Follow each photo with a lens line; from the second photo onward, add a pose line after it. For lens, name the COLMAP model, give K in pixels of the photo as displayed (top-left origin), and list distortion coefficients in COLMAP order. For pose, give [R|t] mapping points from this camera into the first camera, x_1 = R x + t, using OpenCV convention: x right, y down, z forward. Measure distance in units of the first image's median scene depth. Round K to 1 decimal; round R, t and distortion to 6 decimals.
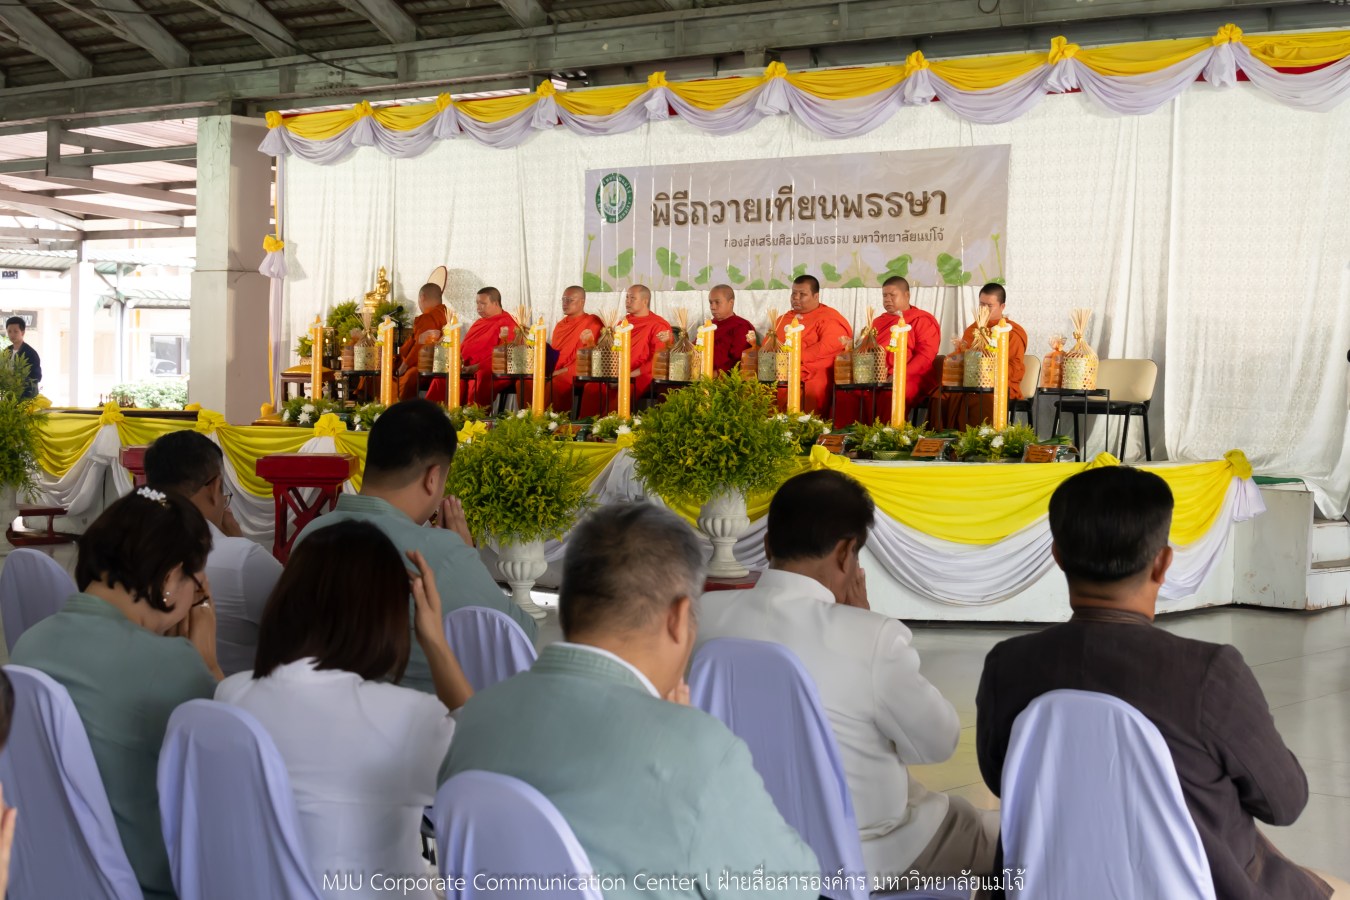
lens RADIAL K [[2228.0, 0, 668.1], [0, 2228.0, 452.8], [0, 0, 1]] dist [-0.155904, 0.000000]
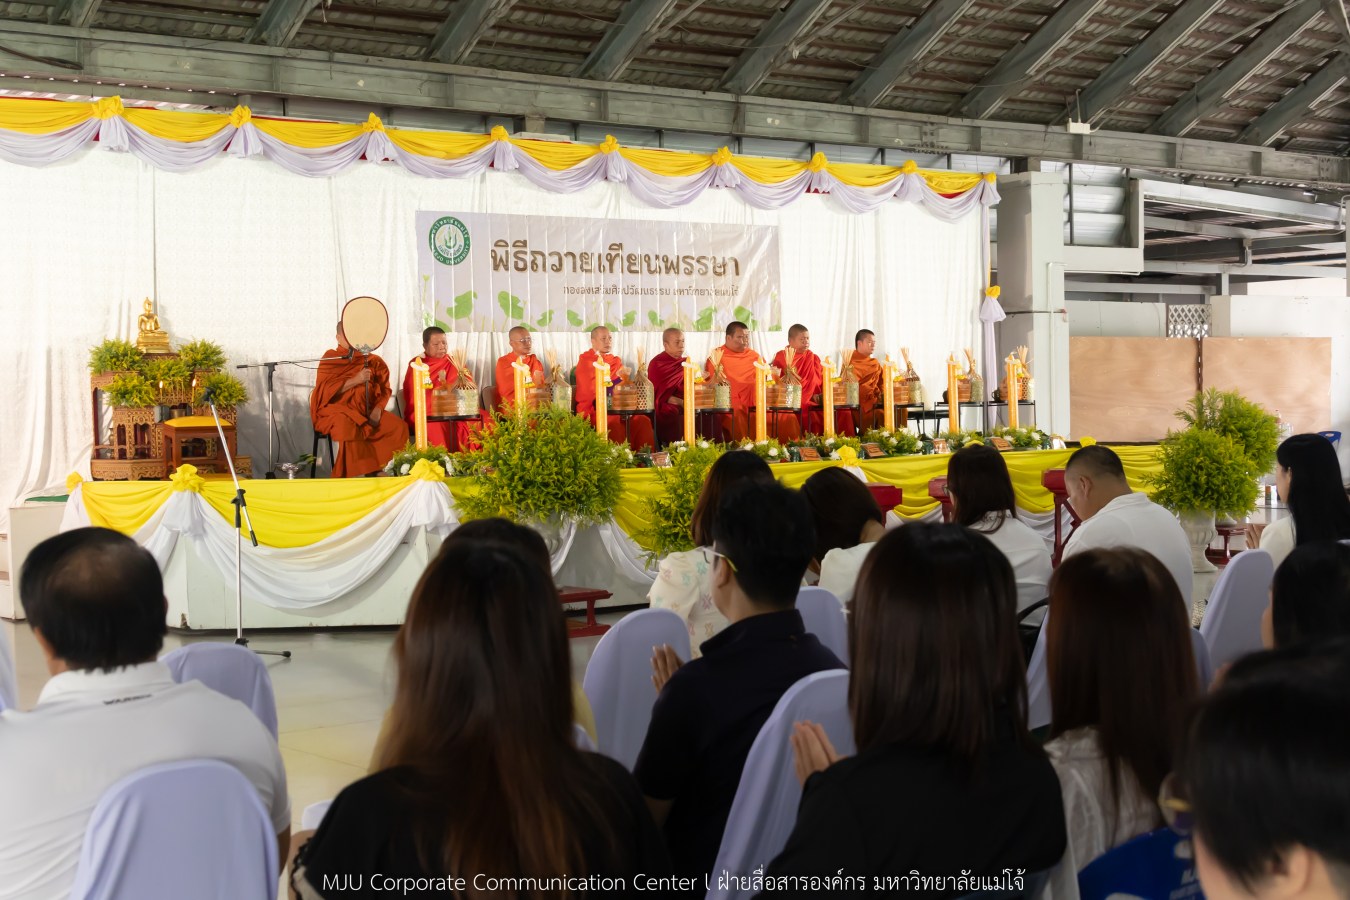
lens RADIAL K [[1934.1, 0, 674.4], [0, 1934.1, 450.8], [0, 0, 1]] dist [-0.058763, 0.000000]
pose [[0.193143, -0.052334, 0.979774, -0.948097], [0.061982, 0.997233, 0.041048, -0.051585], [-0.979211, 0.052800, 0.195852, 0.782534]]
